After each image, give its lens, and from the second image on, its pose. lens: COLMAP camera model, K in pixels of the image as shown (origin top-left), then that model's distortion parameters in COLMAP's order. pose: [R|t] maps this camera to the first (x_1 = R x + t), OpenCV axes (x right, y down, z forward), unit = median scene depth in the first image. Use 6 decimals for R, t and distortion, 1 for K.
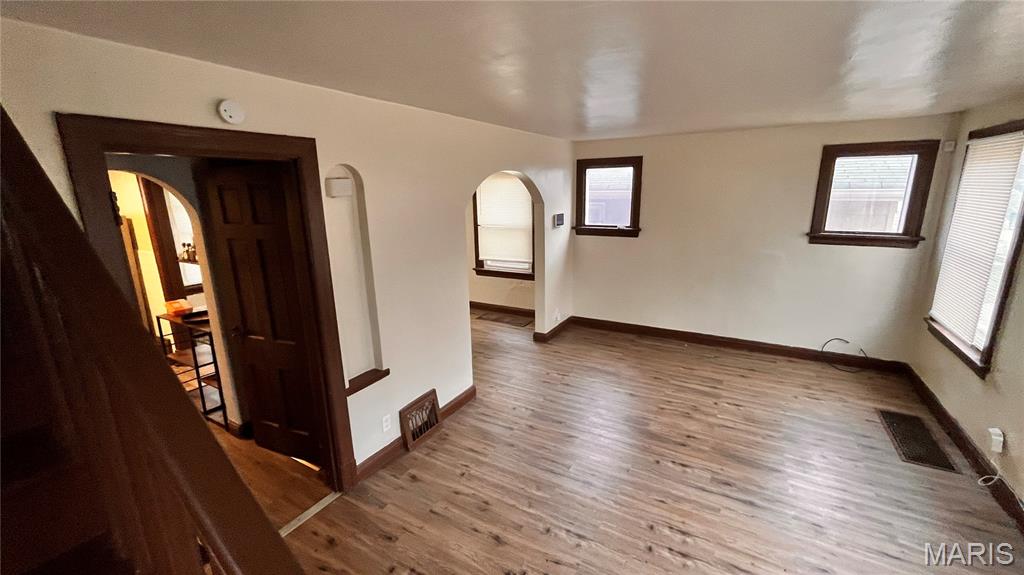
lens RADIAL K [[414.2, 0, 513.0], [0, 414.2, 287.1], [0, 0, 1]] dist [-0.001020, 0.000040]
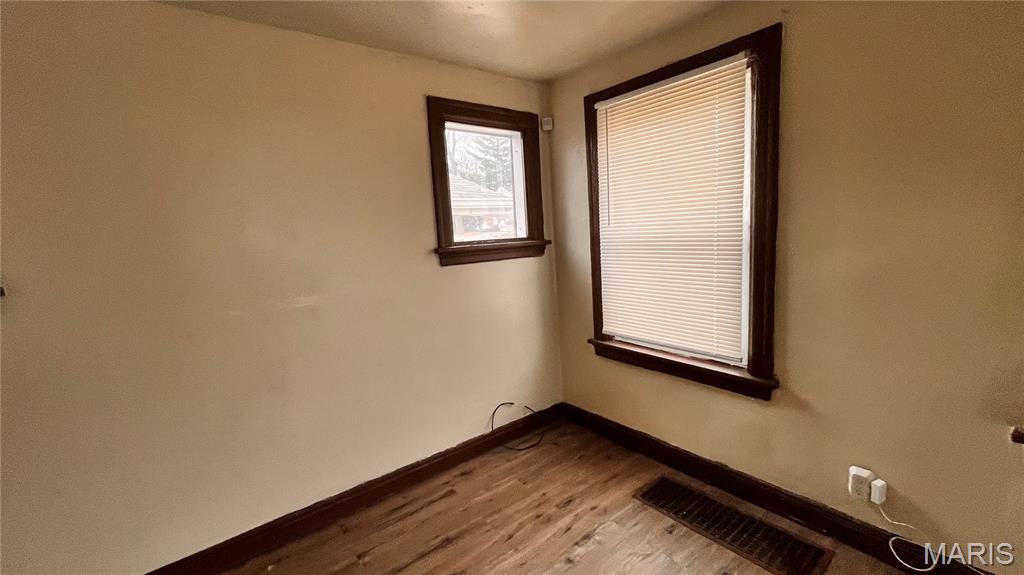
lens RADIAL K [[414.2, 0, 515.1], [0, 414.2, 286.2], [0, 0, 1]] dist [-0.001020, 0.000040]
pose [[0.368857, -0.133756, 0.919812, 0.239647], [0.265610, 0.963495, 0.033595, -0.076841], [-0.890728, 0.231920, 0.390918, 0.747808]]
